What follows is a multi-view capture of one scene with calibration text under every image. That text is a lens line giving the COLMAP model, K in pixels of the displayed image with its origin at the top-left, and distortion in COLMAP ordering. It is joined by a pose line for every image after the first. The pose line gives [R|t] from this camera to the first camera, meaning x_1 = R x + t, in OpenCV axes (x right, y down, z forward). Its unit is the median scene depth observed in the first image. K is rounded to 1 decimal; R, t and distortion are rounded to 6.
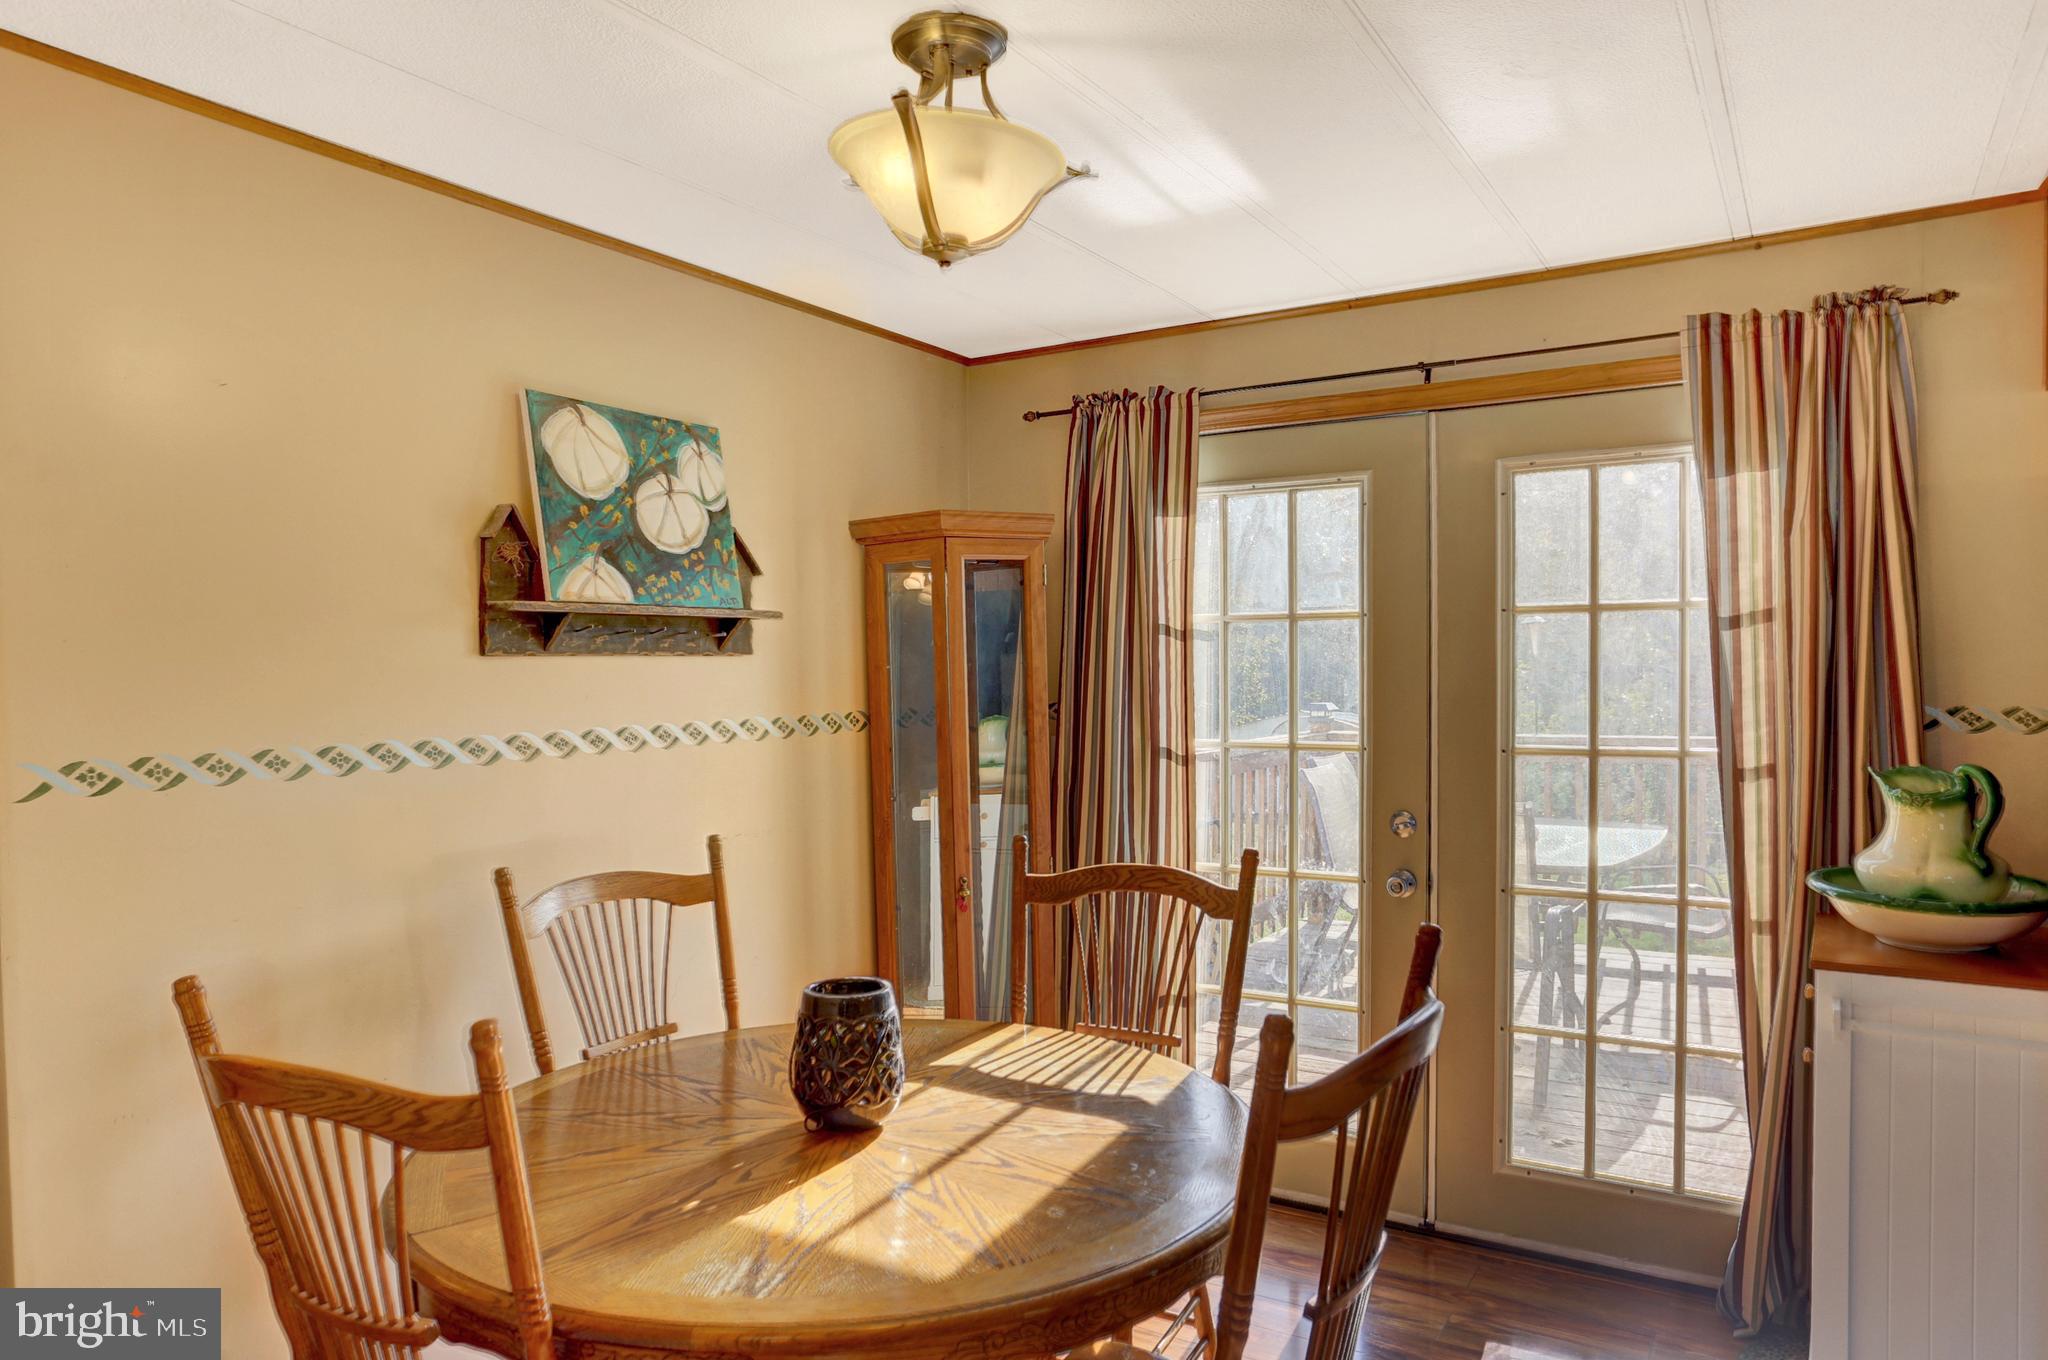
lens RADIAL K [[1299.9, 0, 1064.0], [0, 1299.9, 690.1], [0, 0, 1]] dist [0.000561, -0.001005]
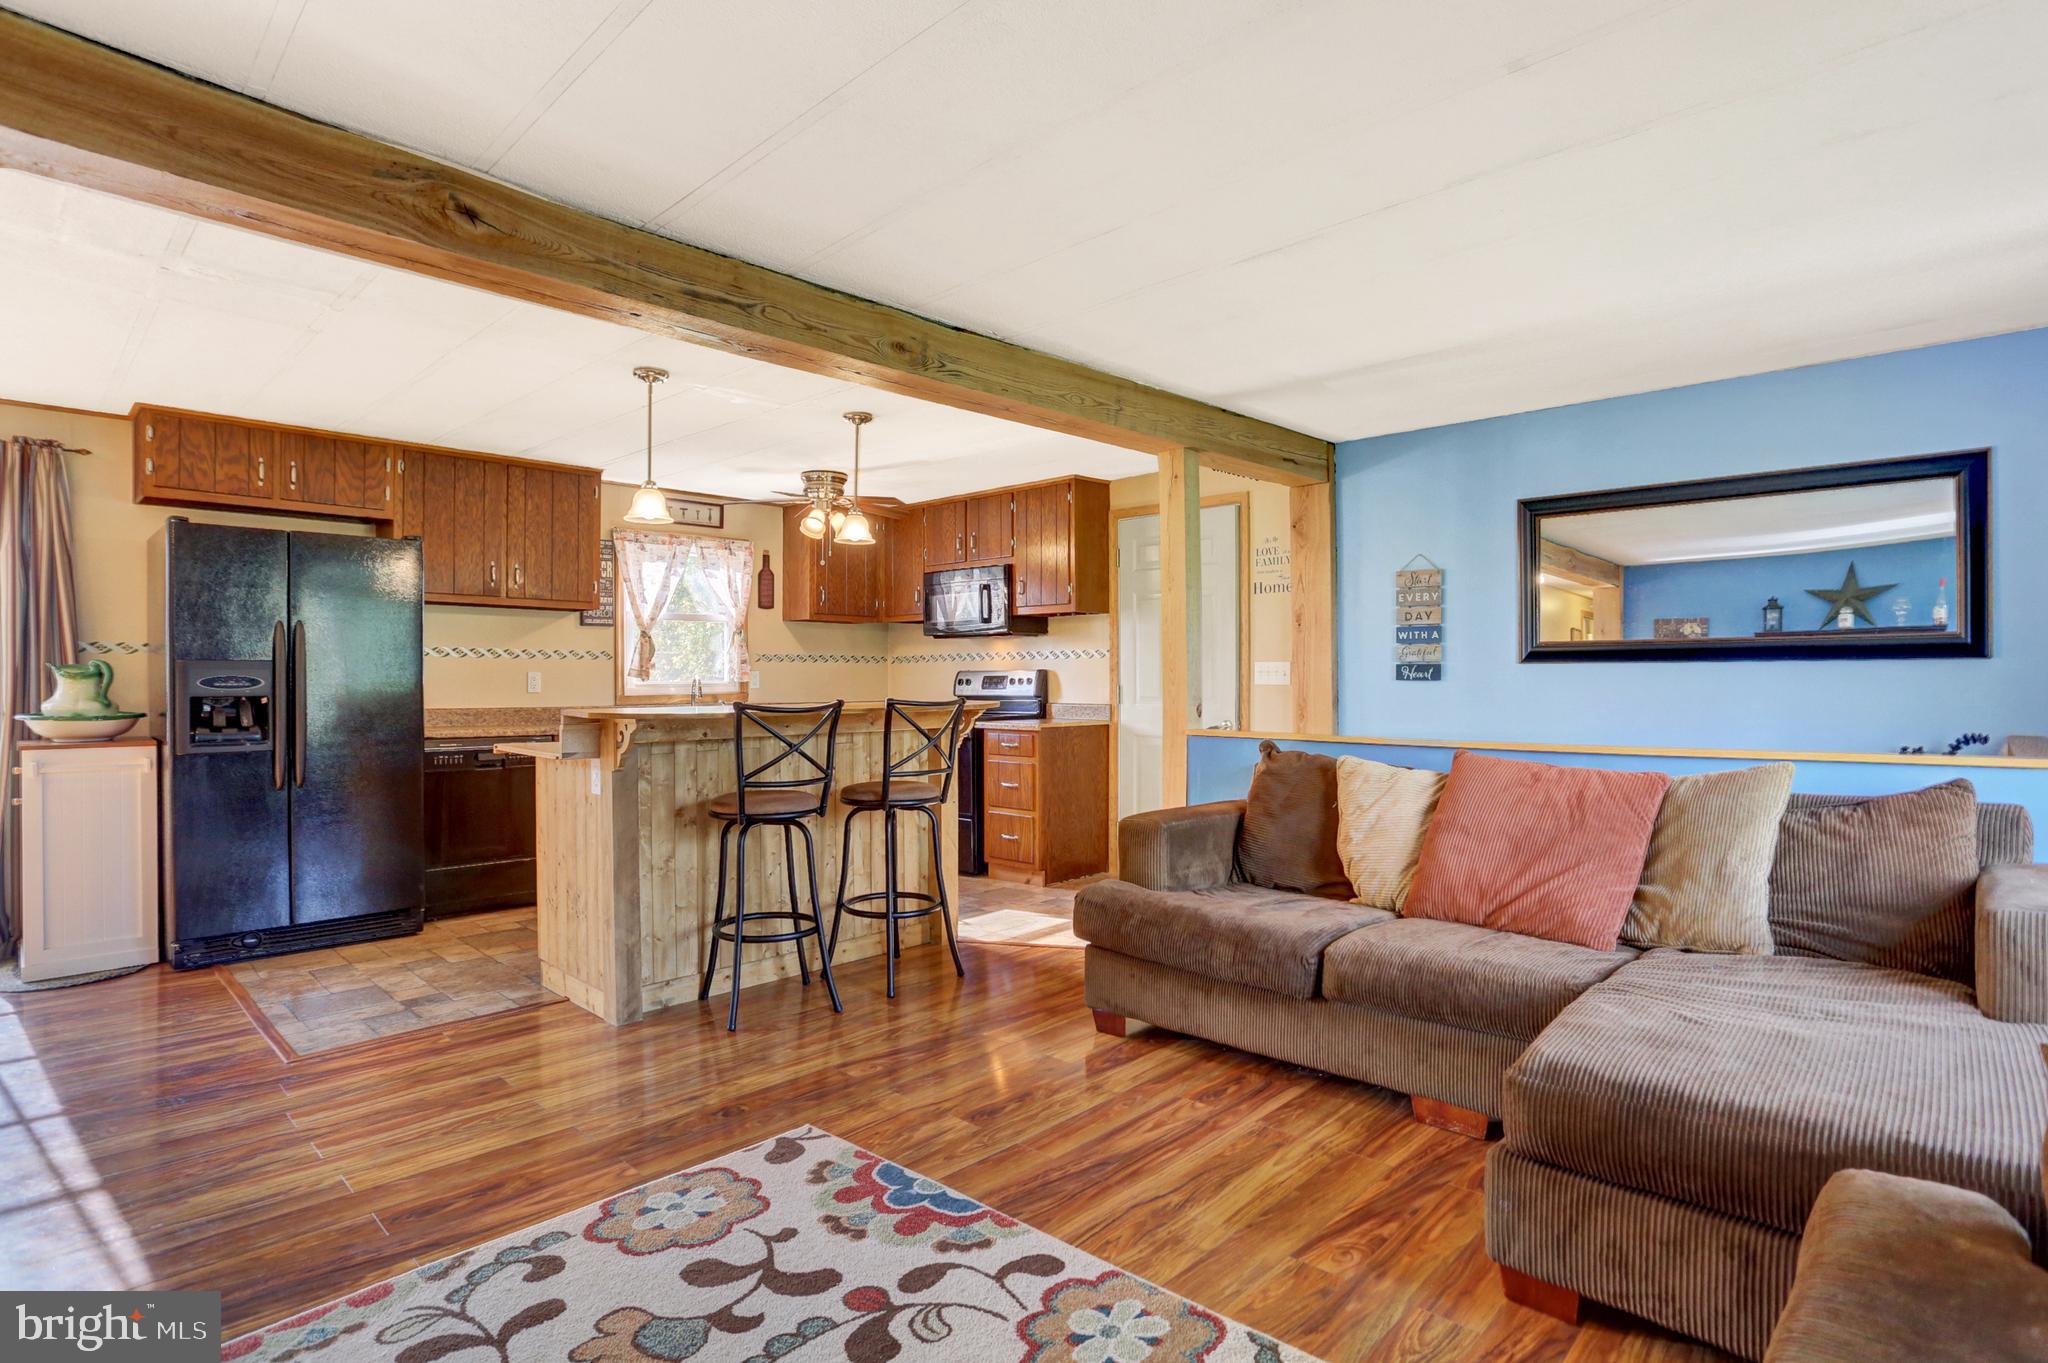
lens RADIAL K [[1031.0, 0, 1035.9], [0, 1031.0, 680.2], [0, 0, 1]] dist [-0.033072, 0.013567]
pose [[0.223028, 0.007022, 0.974787, -0.582604], [0.017491, 0.999784, -0.011203, 0.119672], [-0.974655, 0.019549, 0.222857, -0.870686]]
